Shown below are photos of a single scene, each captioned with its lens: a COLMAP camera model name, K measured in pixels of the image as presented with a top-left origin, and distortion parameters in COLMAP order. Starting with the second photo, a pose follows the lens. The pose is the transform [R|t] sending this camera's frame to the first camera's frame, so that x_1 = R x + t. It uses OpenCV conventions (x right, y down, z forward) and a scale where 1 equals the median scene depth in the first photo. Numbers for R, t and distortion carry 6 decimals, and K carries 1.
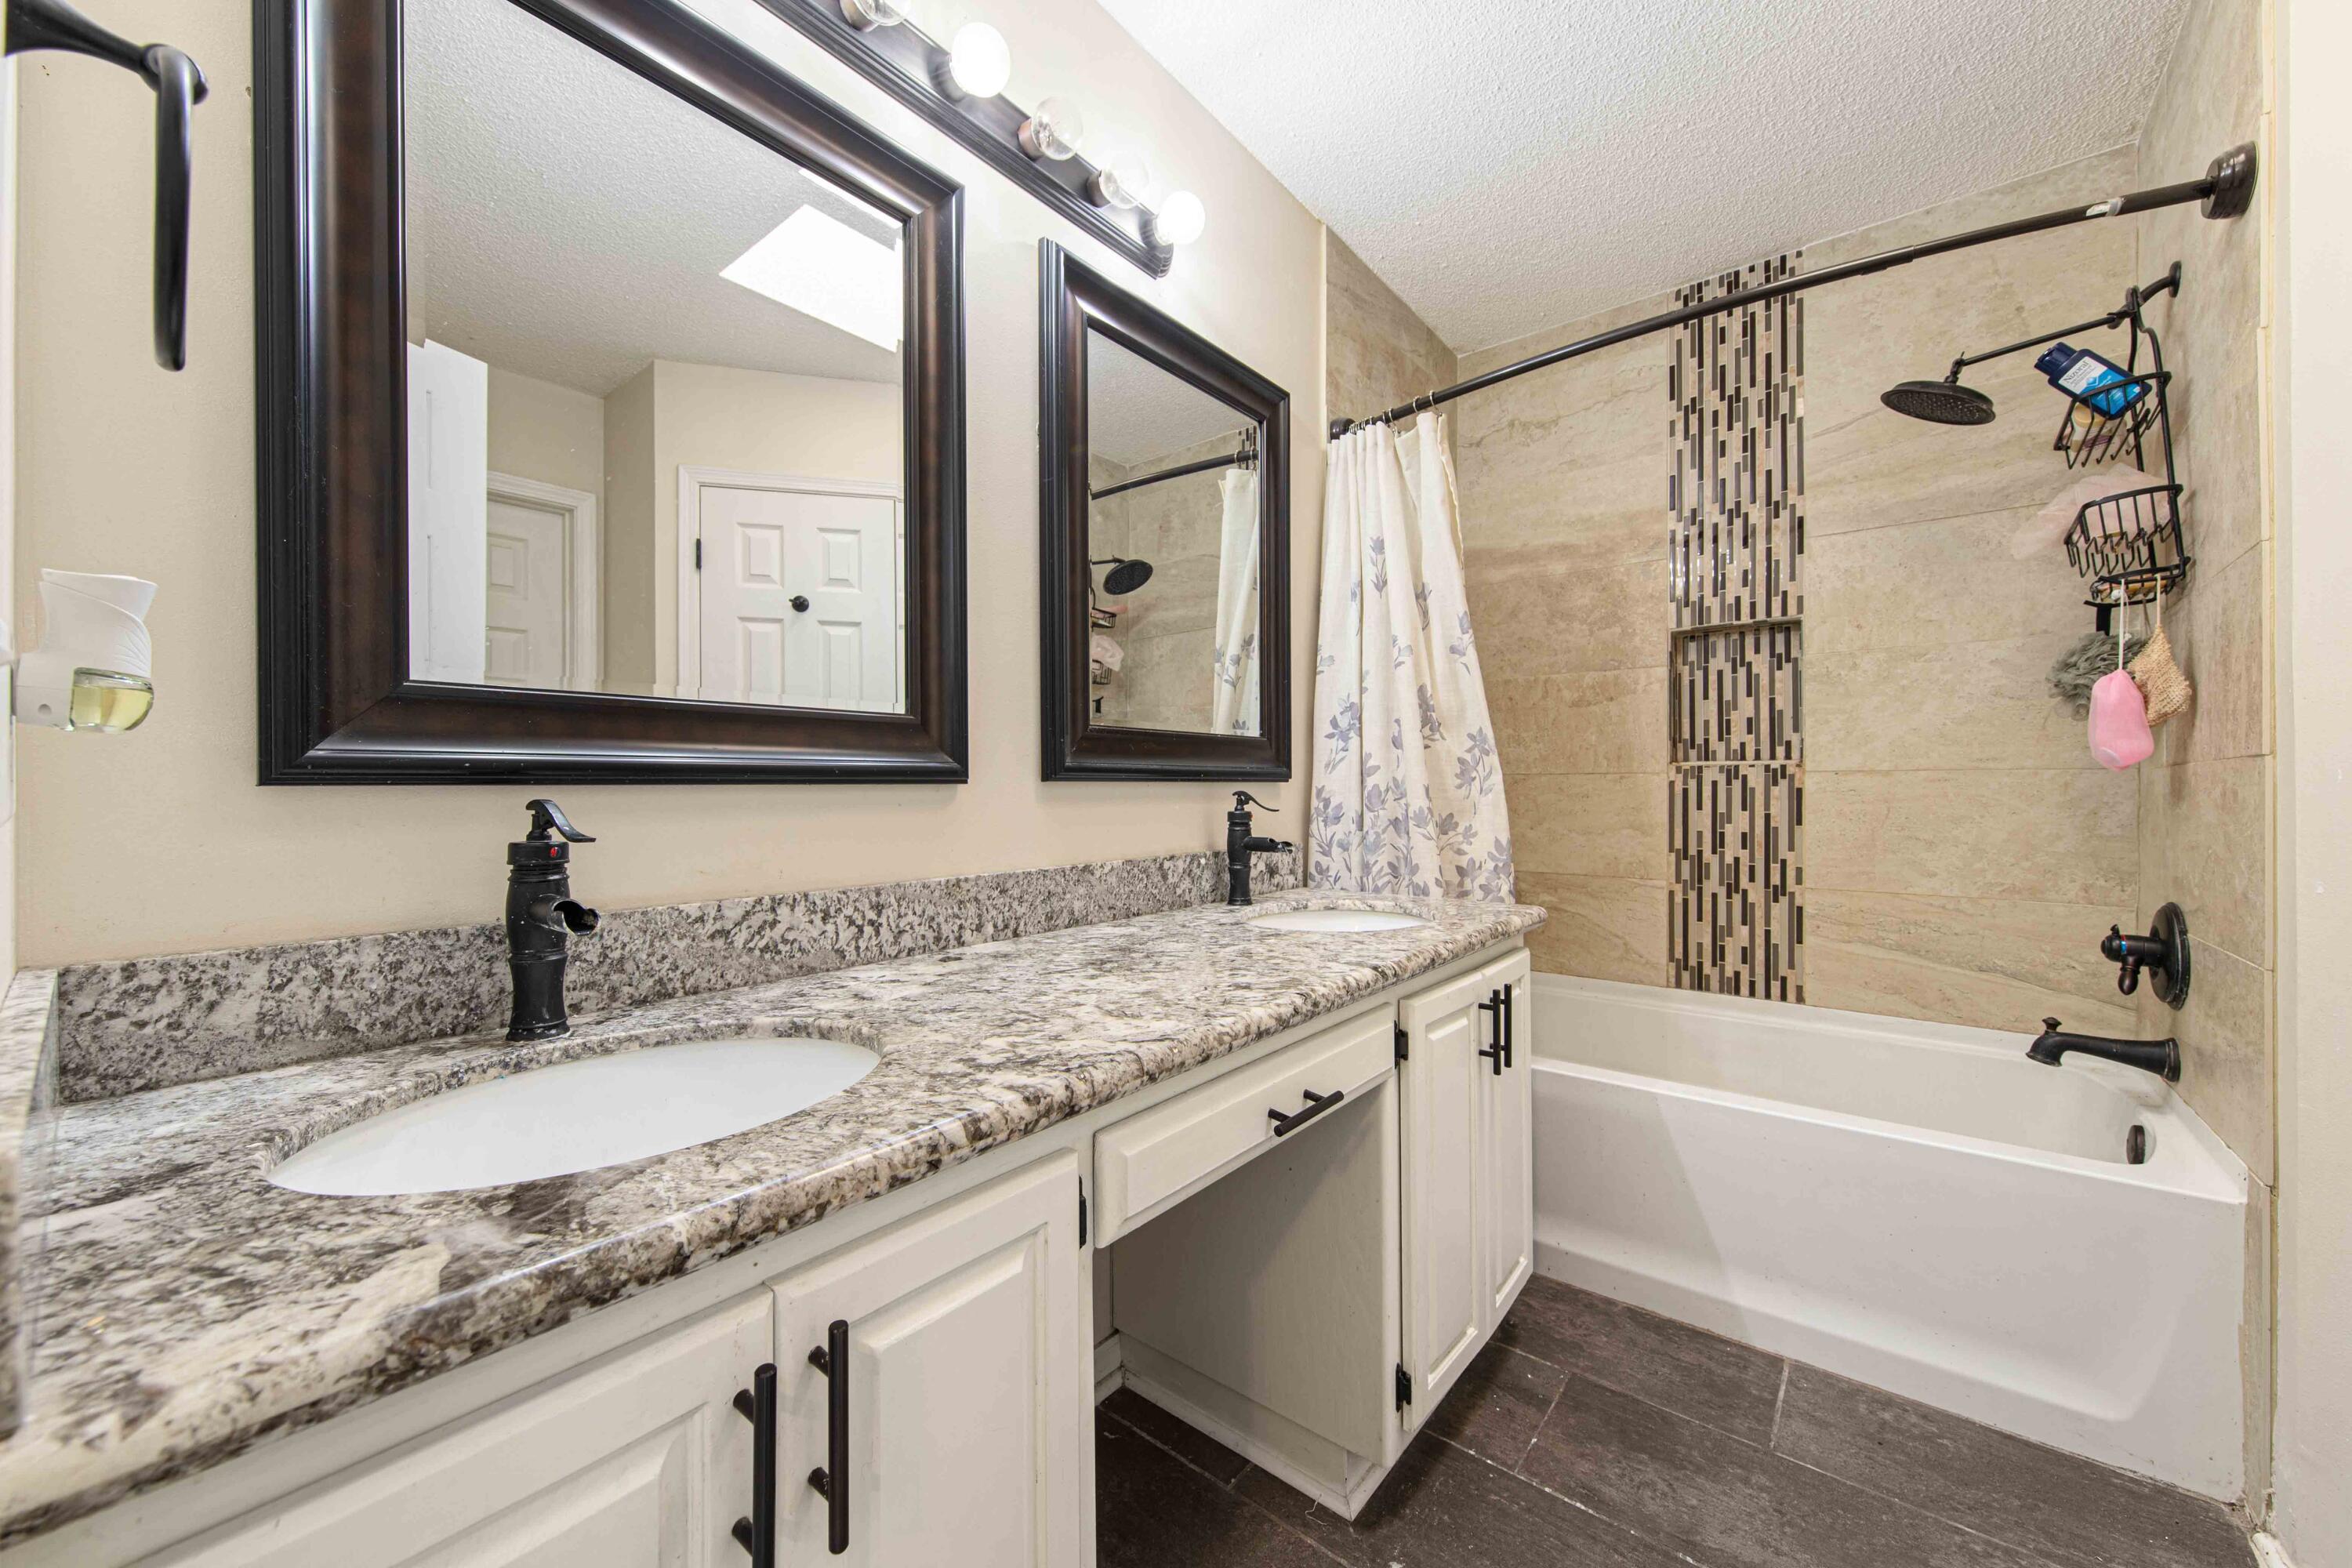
lens RADIAL K [[829.4, 0, 1182.5], [0, 829.4, 787.9], [0, 0, 1]] dist [-0.002739, 0.000453]
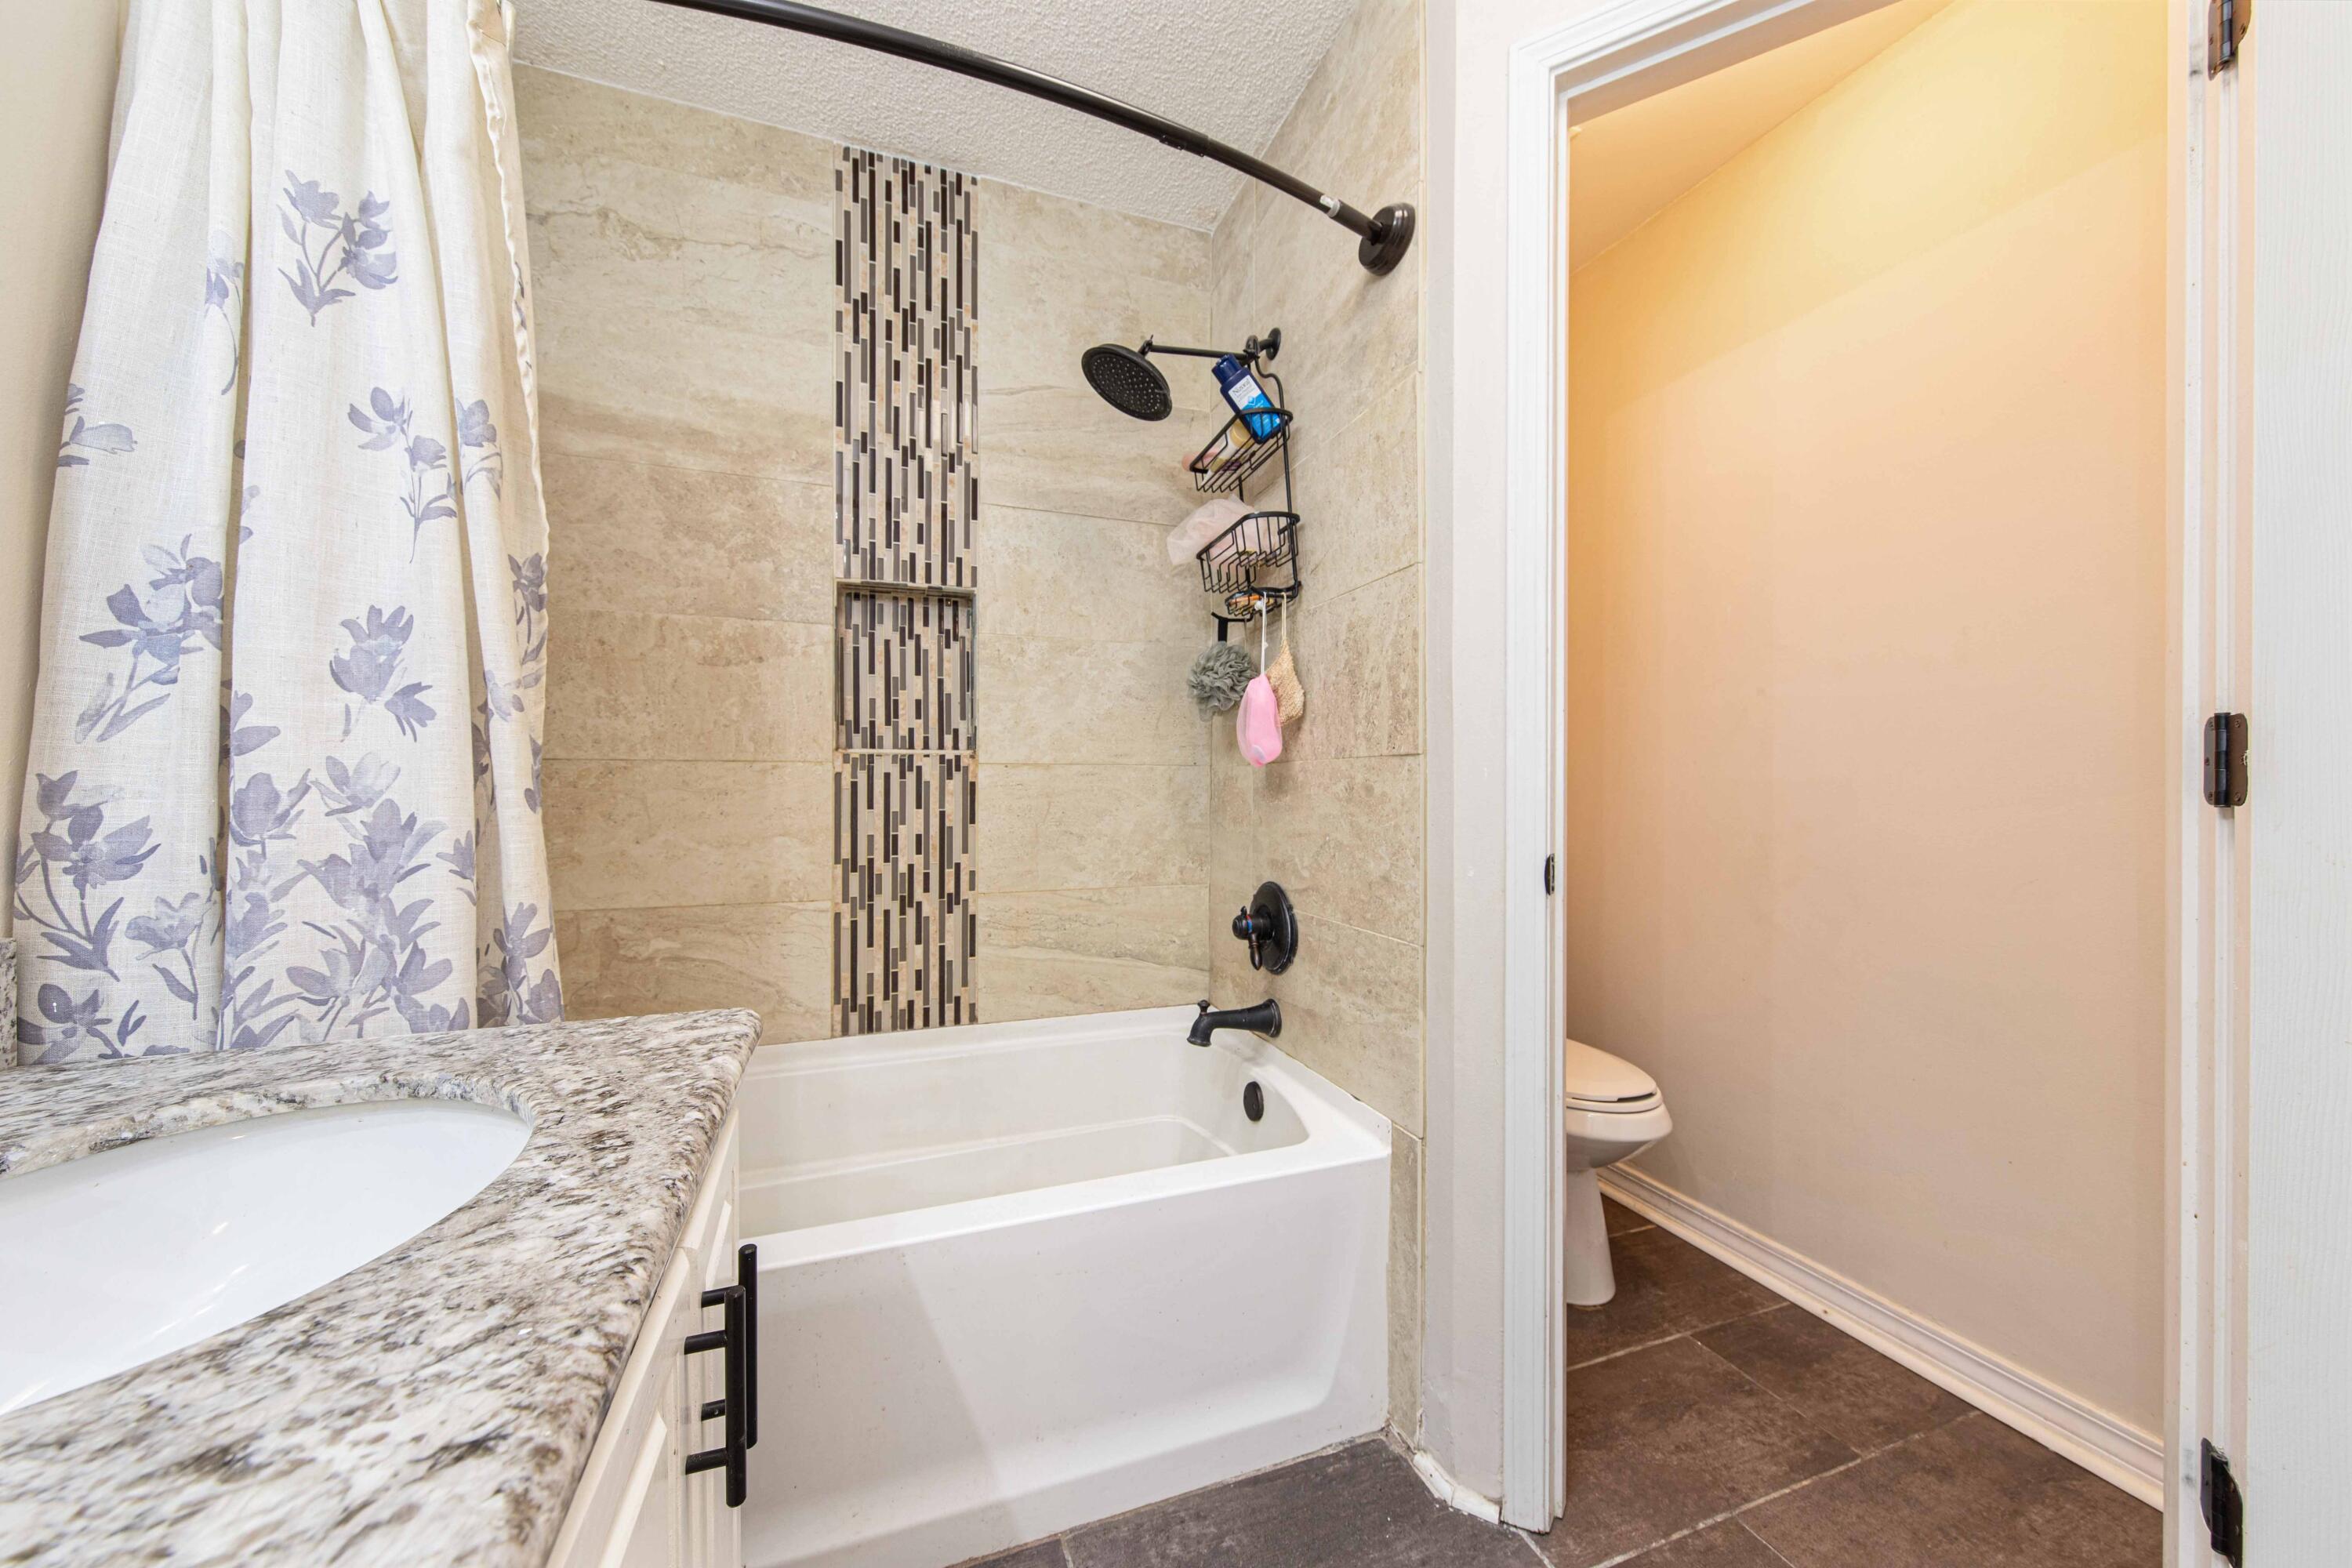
lens RADIAL K [[829.4, 0, 1182.2], [0, 829.4, 785.8], [0, 0, 1]] dist [-0.002739, 0.000453]
pose [[0.512583, -0.001933, 0.858635, 0.096742], [-0.002870, 0.999988, 0.003965, -0.000069], [-0.858633, -0.004497, 0.512572, 0.360891]]
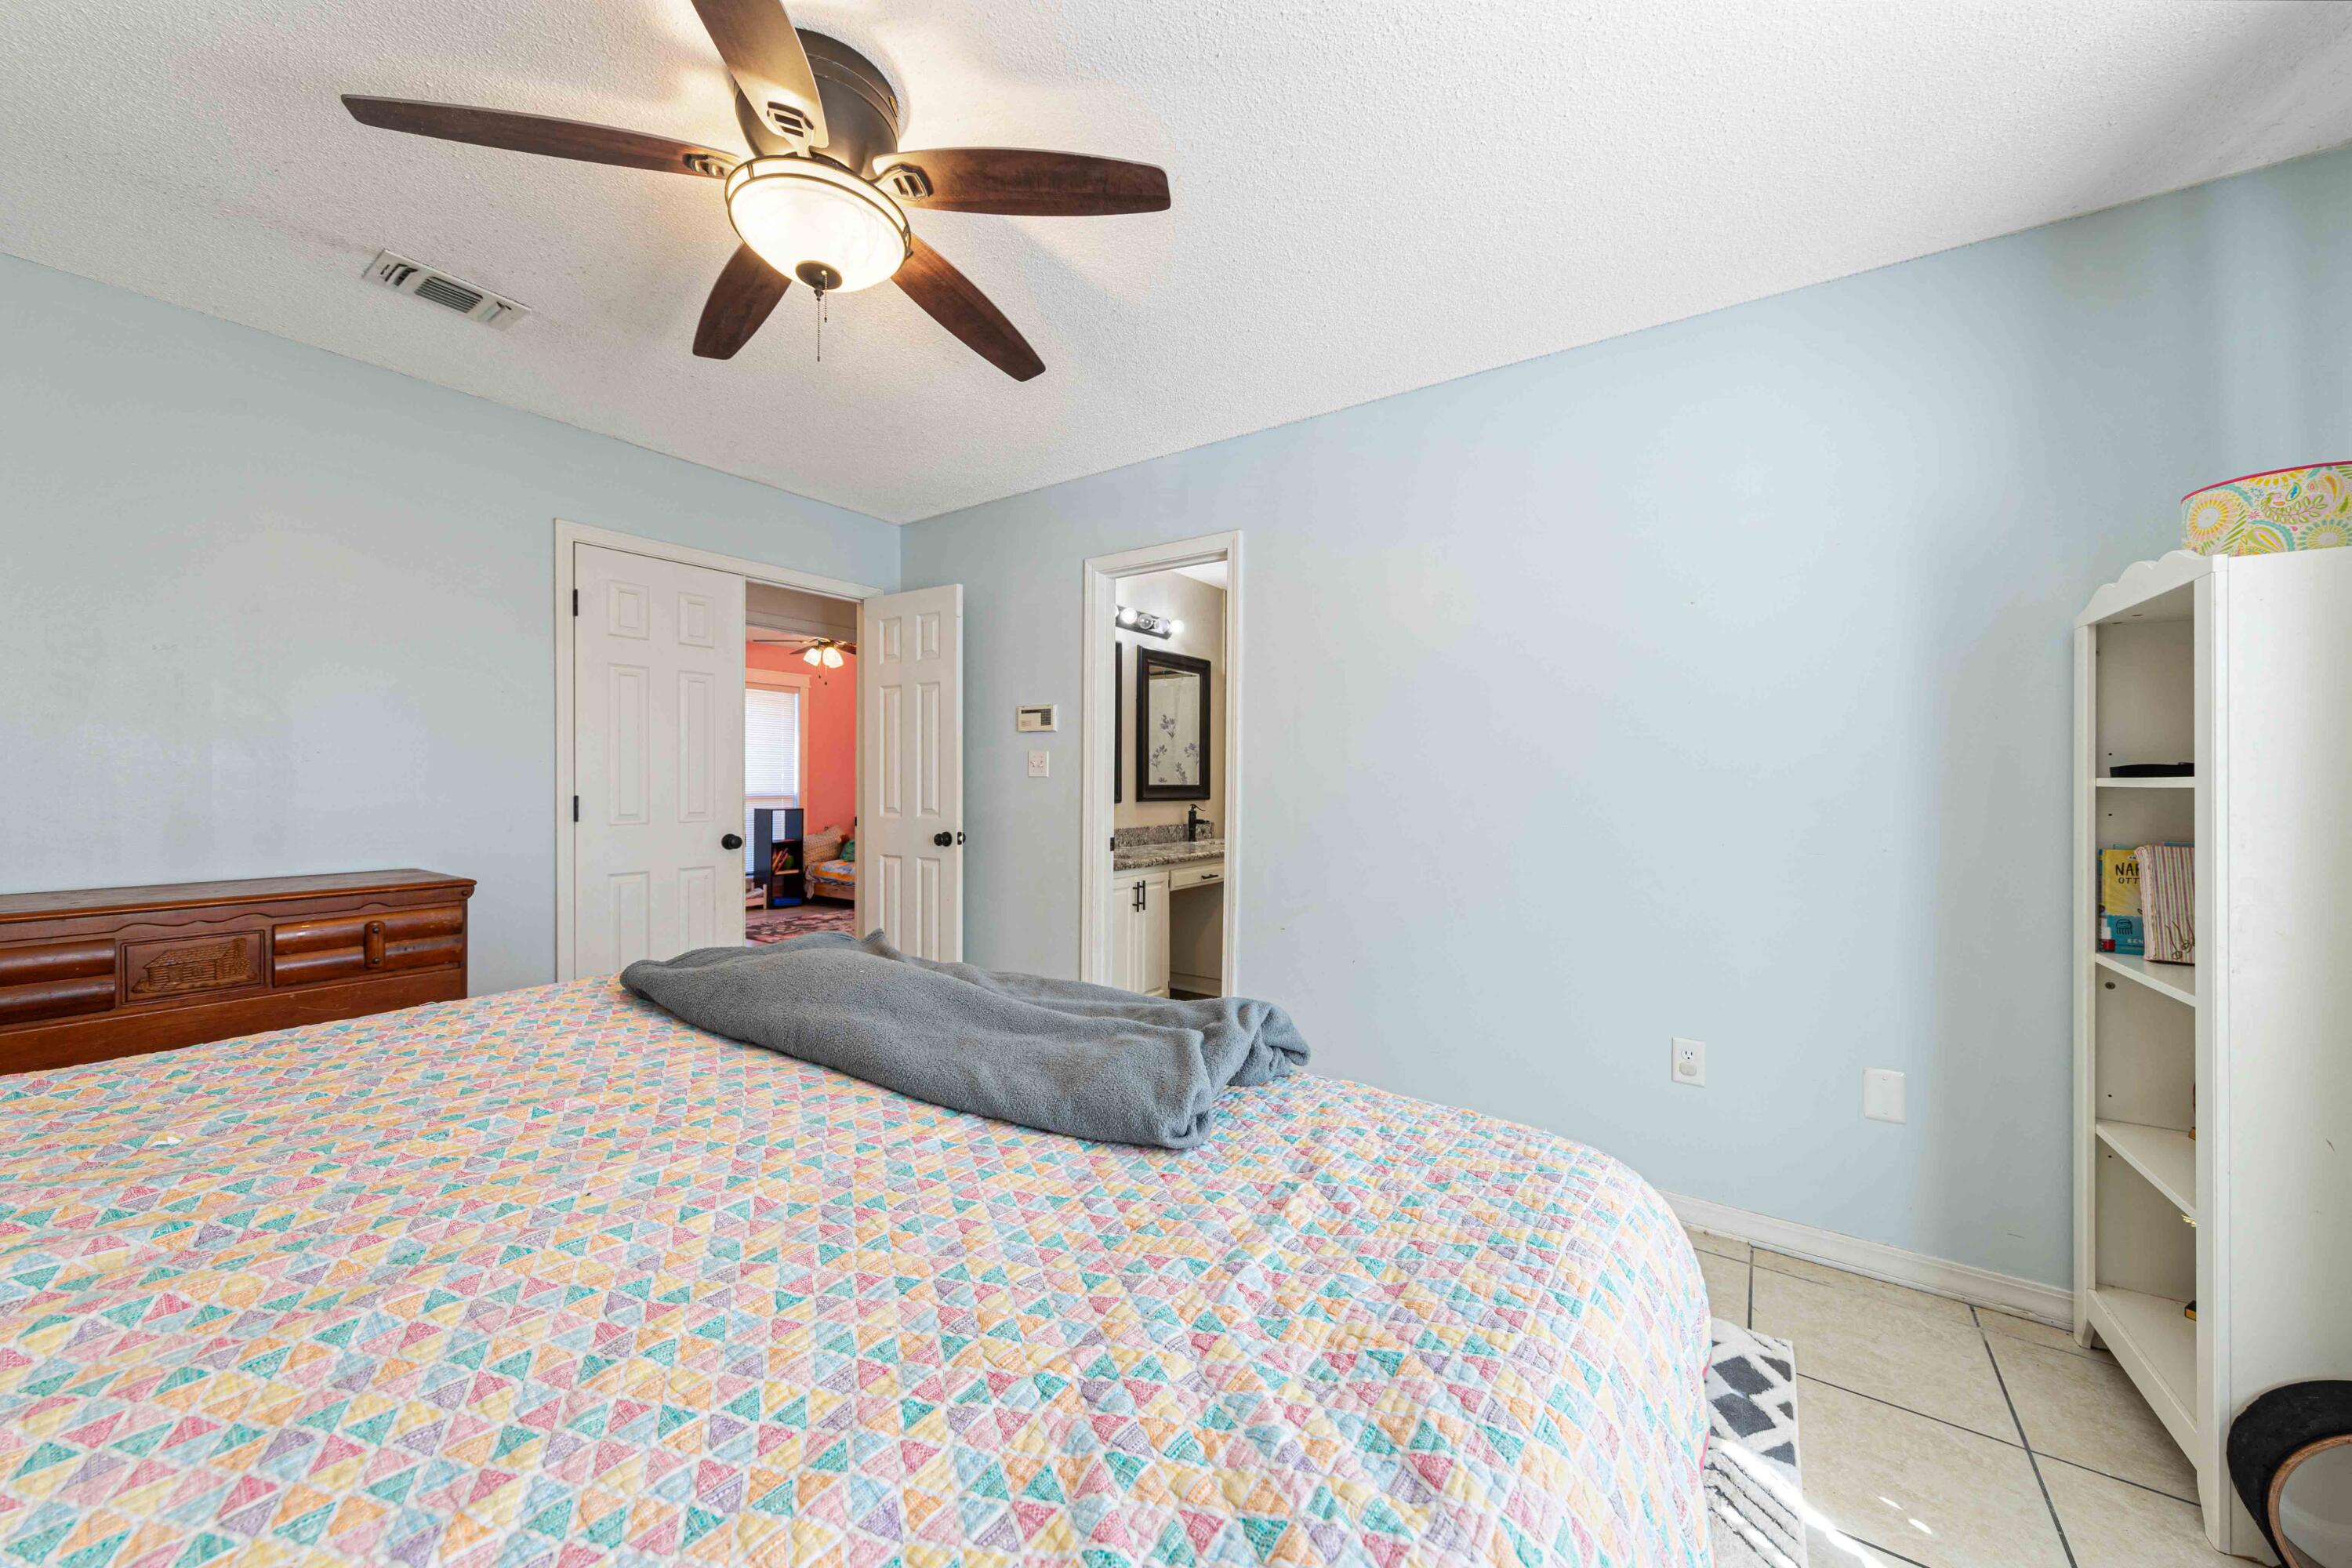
lens RADIAL K [[829.4, 0, 1178.5], [0, 829.4, 784.5], [0, 0, 1]] dist [-0.002739, 0.000453]
pose [[0.996939, 0.001764, 0.078170, -0.203230], [-0.001542, 0.999995, -0.002893, -0.054043], [-0.078174, 0.002764, 0.996936, -1.869618]]
